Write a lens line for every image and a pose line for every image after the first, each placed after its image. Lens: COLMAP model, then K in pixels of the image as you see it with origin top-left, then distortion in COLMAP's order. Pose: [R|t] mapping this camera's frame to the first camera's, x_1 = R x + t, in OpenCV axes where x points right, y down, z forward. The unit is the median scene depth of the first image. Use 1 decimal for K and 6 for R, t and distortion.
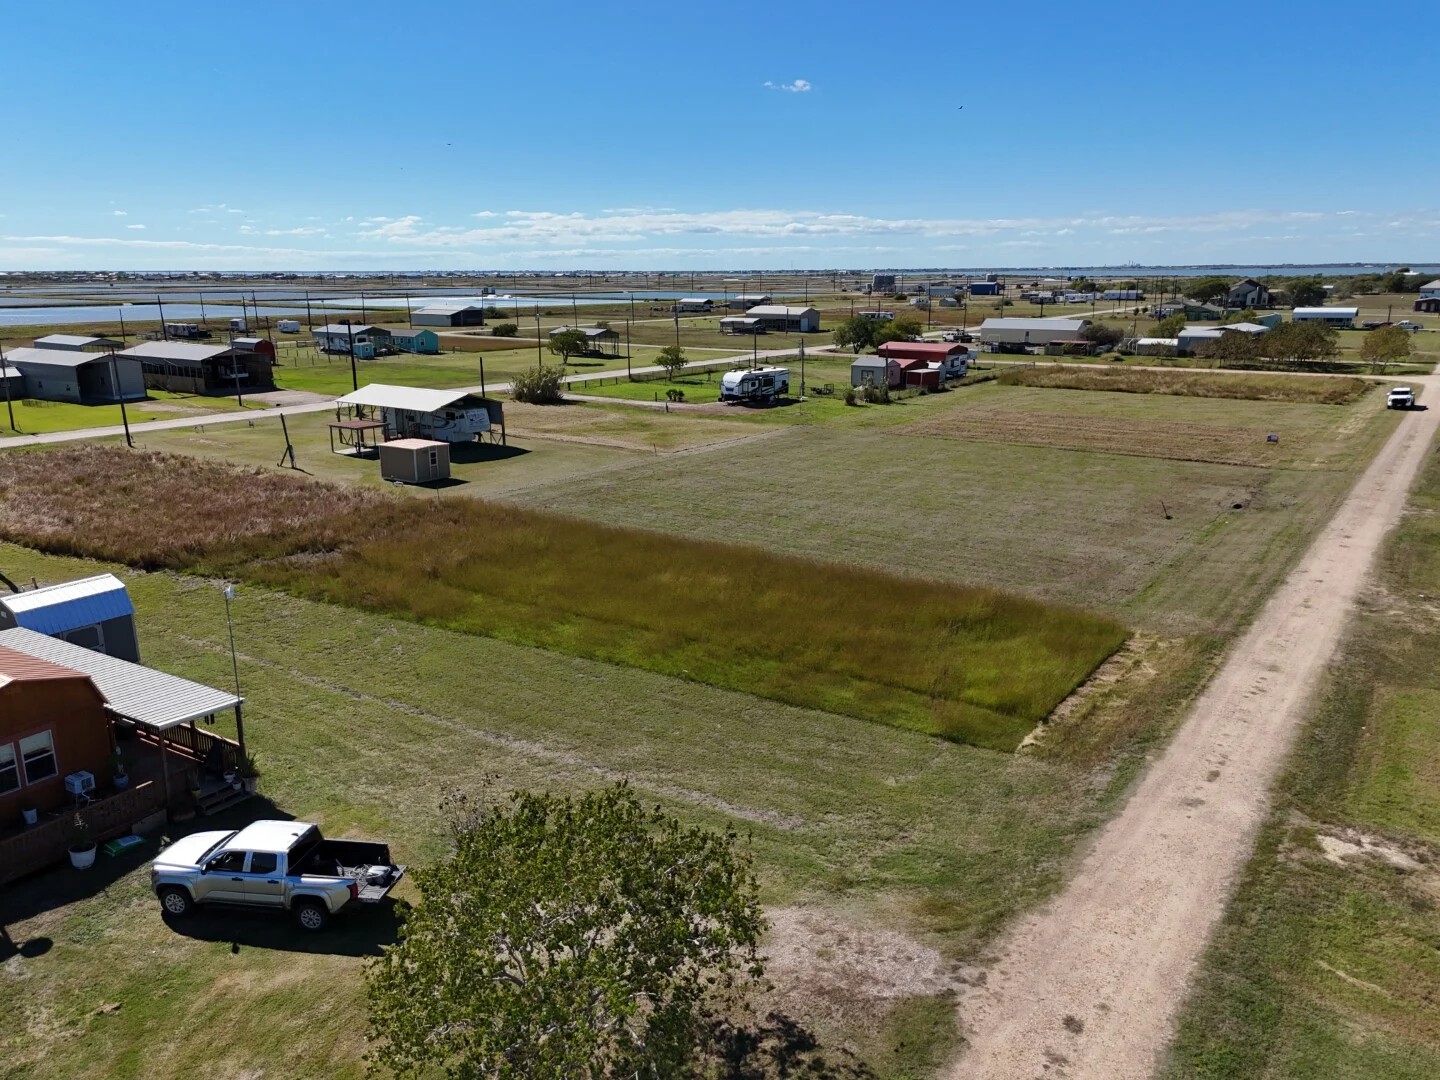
lens RADIAL K [[1063.5, 0, 724.3], [0, 1063.5, 539.2], [0, 0, 1]] dist [0.080493, -0.093847]
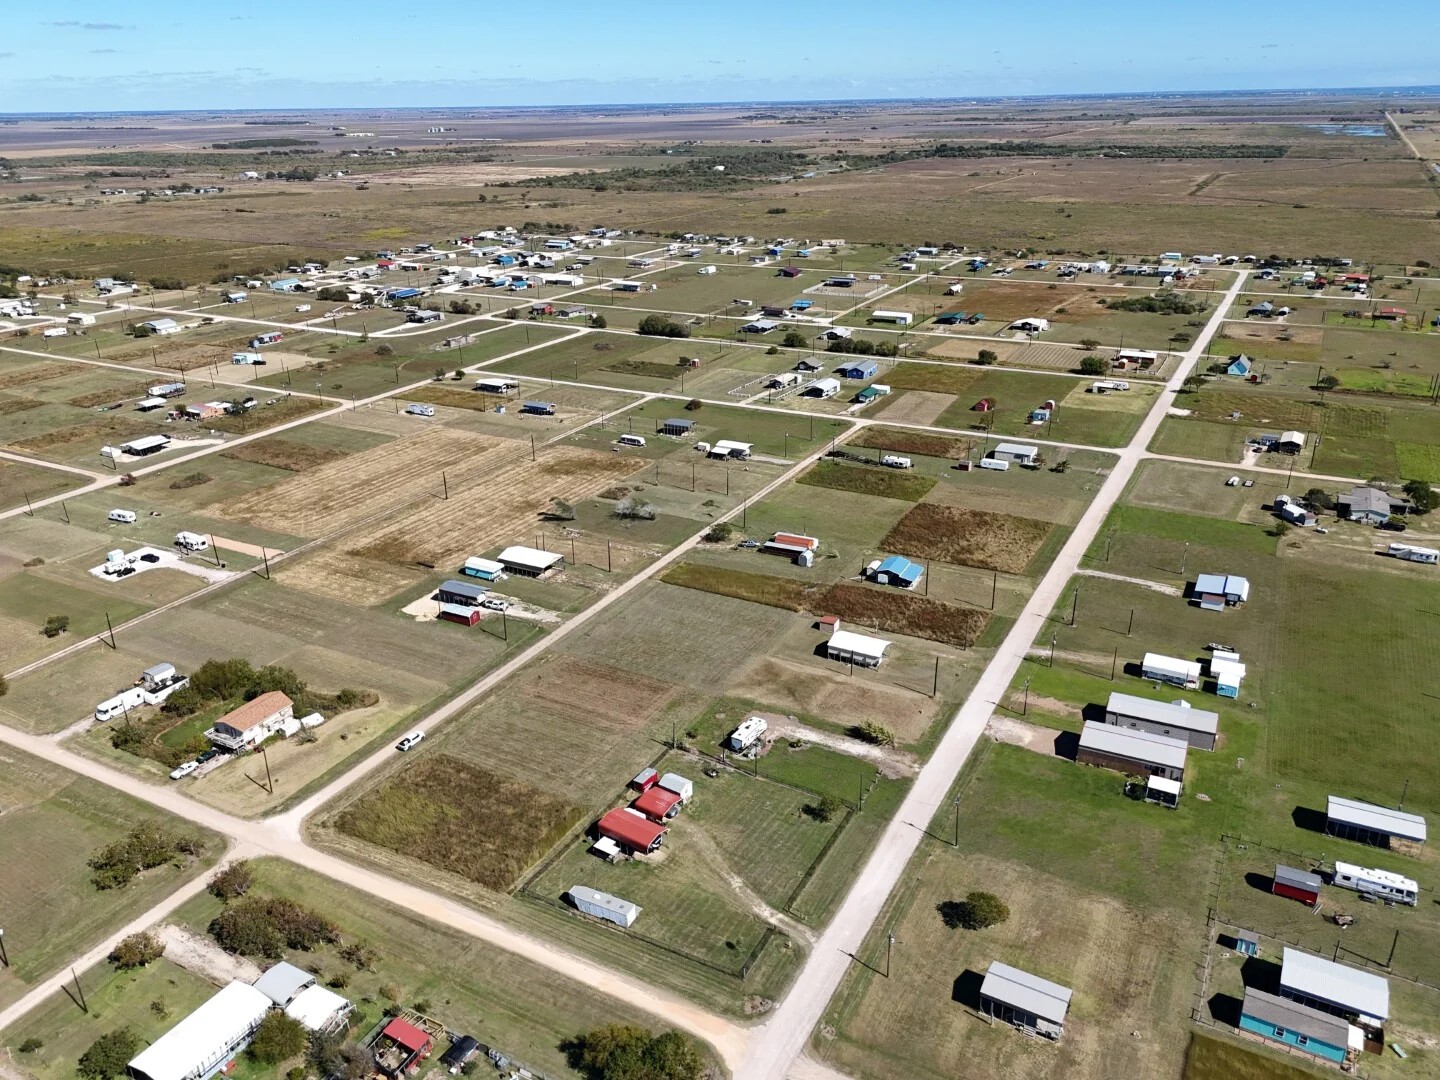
lens RADIAL K [[1059.3, 0, 724.1], [0, 1059.3, 541.1], [0, 0, 1]] dist [0.062158, -0.055853]
pose [[-0.993354, 0.061860, -0.097060, 0.198041], [-0.008246, 0.802872, 0.596094, -1.311786], [0.114801, 0.592933, -0.797026, 2.007471]]
